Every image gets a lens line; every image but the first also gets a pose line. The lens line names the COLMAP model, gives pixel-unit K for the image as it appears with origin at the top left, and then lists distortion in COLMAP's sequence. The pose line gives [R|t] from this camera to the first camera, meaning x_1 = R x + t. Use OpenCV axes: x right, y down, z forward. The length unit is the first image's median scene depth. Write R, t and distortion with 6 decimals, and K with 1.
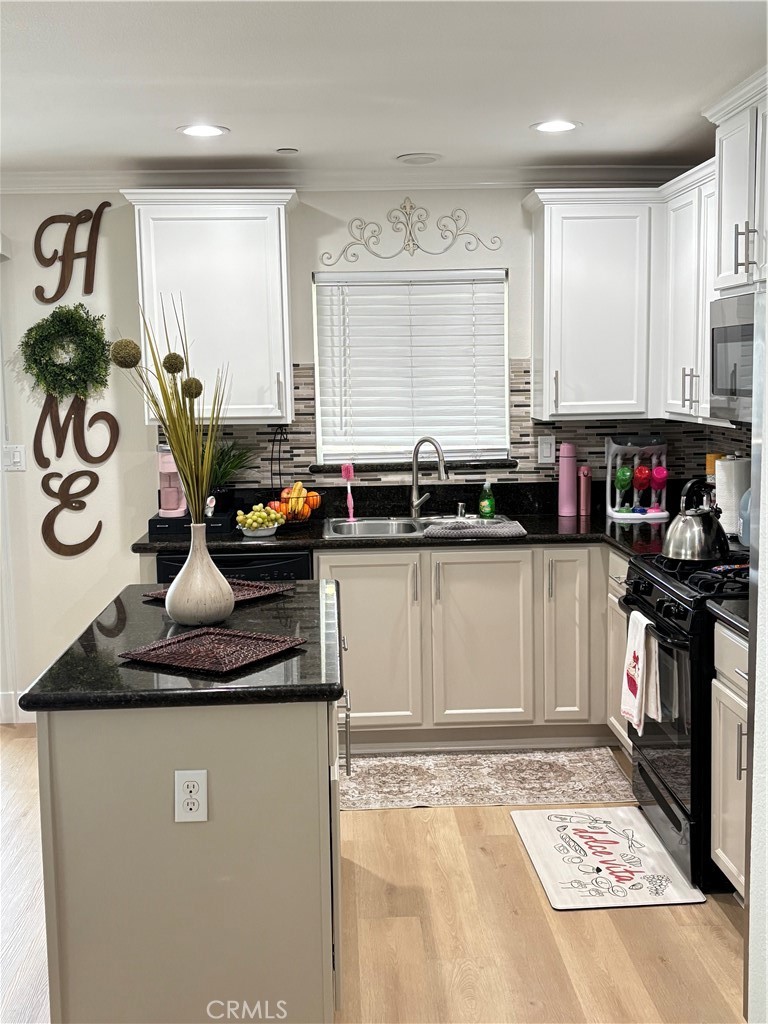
lens RADIAL K [[1151.9, 0, 385.6], [0, 1151.9, 505.4], [0, 0, 1]] dist [0.211106, -0.581821]
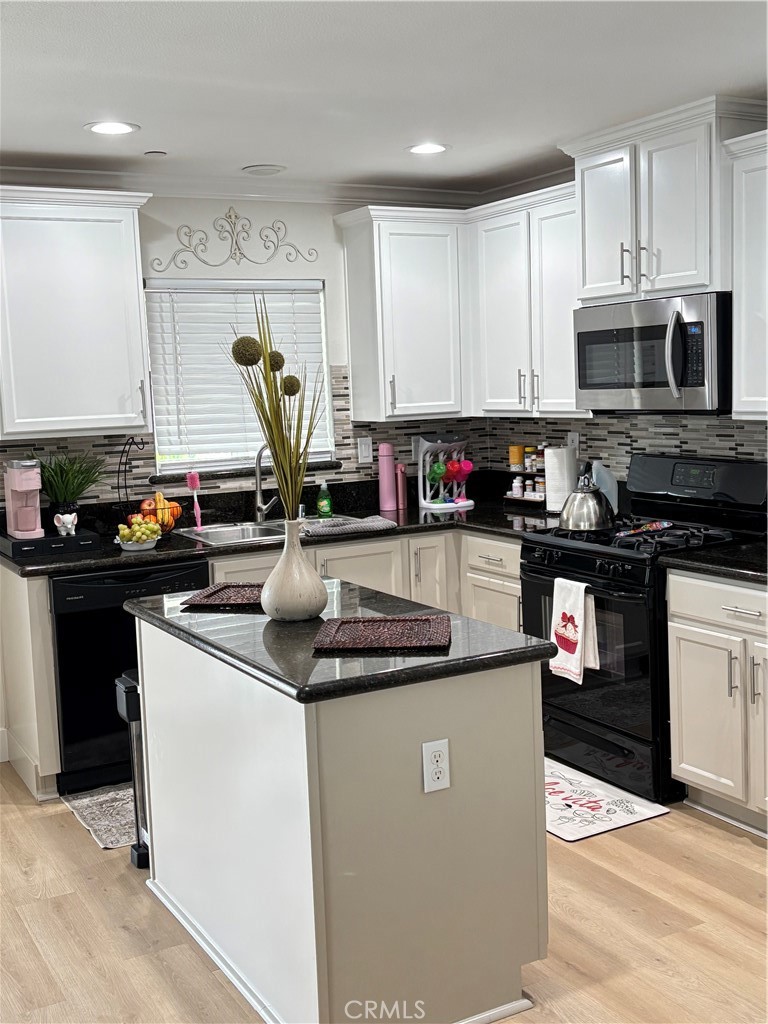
lens RADIAL K [[1152.7, 0, 384.0], [0, 1152.7, 512.0], [0, 0, 1]] dist [0.244628, -0.827518]
pose [[0.894678, -0.069239, 0.441313, -0.326957], [0.075834, 0.997117, 0.002700, 0.007485], [-0.440228, 0.031051, 0.897349, 0.036870]]
